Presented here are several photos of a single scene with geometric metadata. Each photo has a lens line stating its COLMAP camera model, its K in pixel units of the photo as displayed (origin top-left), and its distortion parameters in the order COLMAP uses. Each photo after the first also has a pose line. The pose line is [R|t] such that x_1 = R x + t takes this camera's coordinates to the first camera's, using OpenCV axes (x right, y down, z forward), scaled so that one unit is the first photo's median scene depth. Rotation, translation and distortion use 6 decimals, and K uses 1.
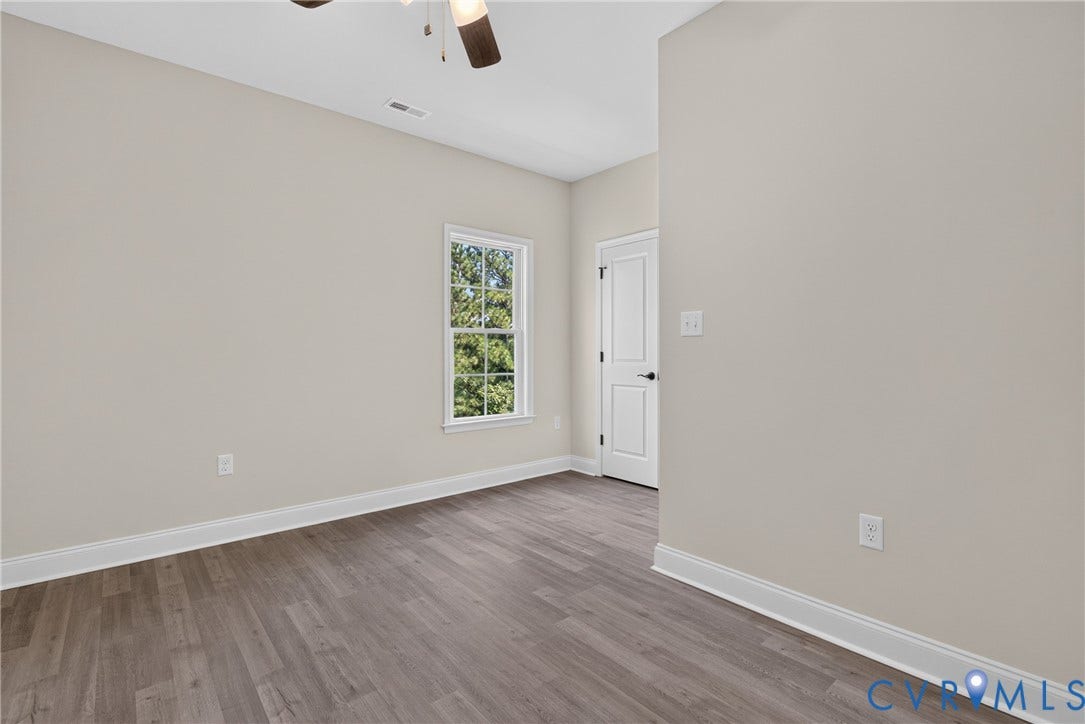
lens RADIAL K [[488.1, 0, 542.0], [0, 488.1, 357.7], [0, 0, 1]] dist [-0.000449, 0.000048]
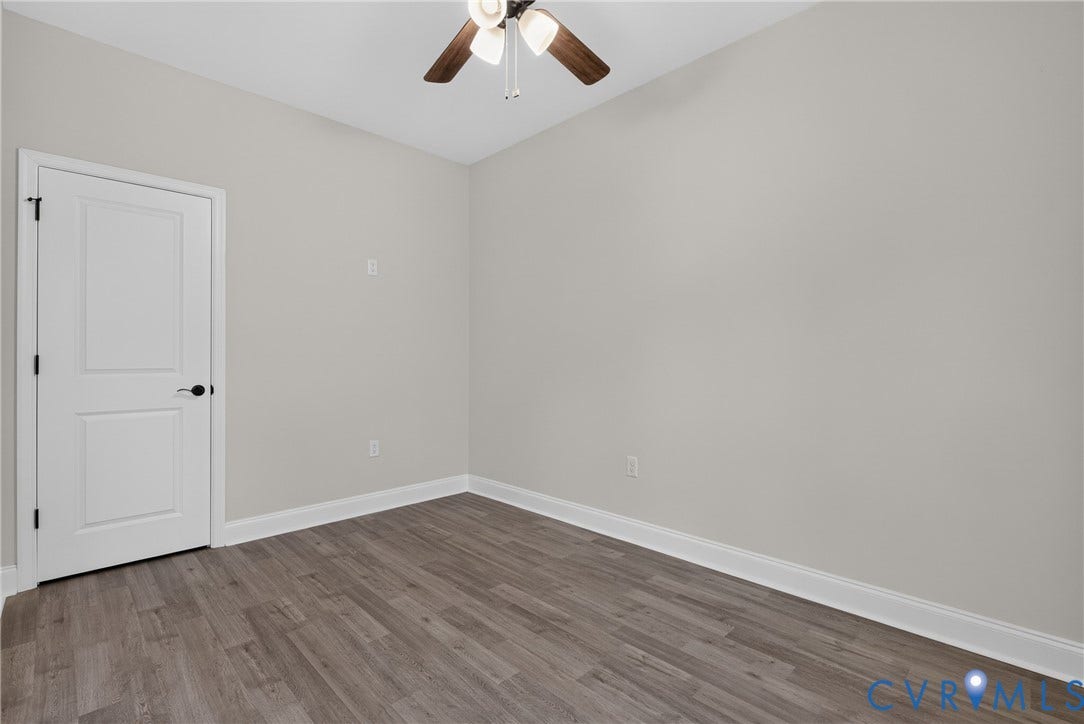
lens RADIAL K [[499.5, 0, 537.4], [0, 499.5, 357.3], [0, 0, 1]] dist [0.000141, 0.000000]
pose [[-0.998420, 0.001672, -0.056159, -0.131447], [0.001305, 0.999978, 0.006580, -0.006899], [0.056169, 0.006496, -0.998400, 1.357921]]
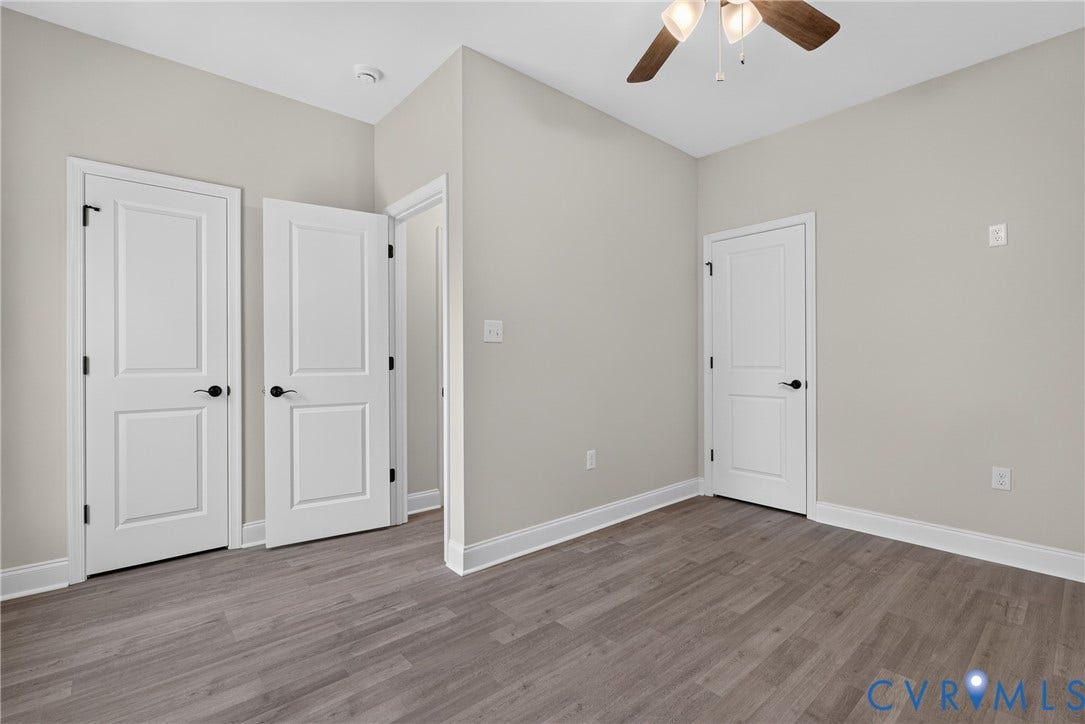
lens RADIAL K [[488.1, 0, 542.0], [0, 488.1, 357.7], [0, 0, 1]] dist [-0.000449, 0.000048]
pose [[-0.002300, 0.003031, 0.999993, -0.802913], [0.012635, 0.999916, -0.003002, -0.004346], [-0.999918, 0.012628, -0.002338, 0.875306]]
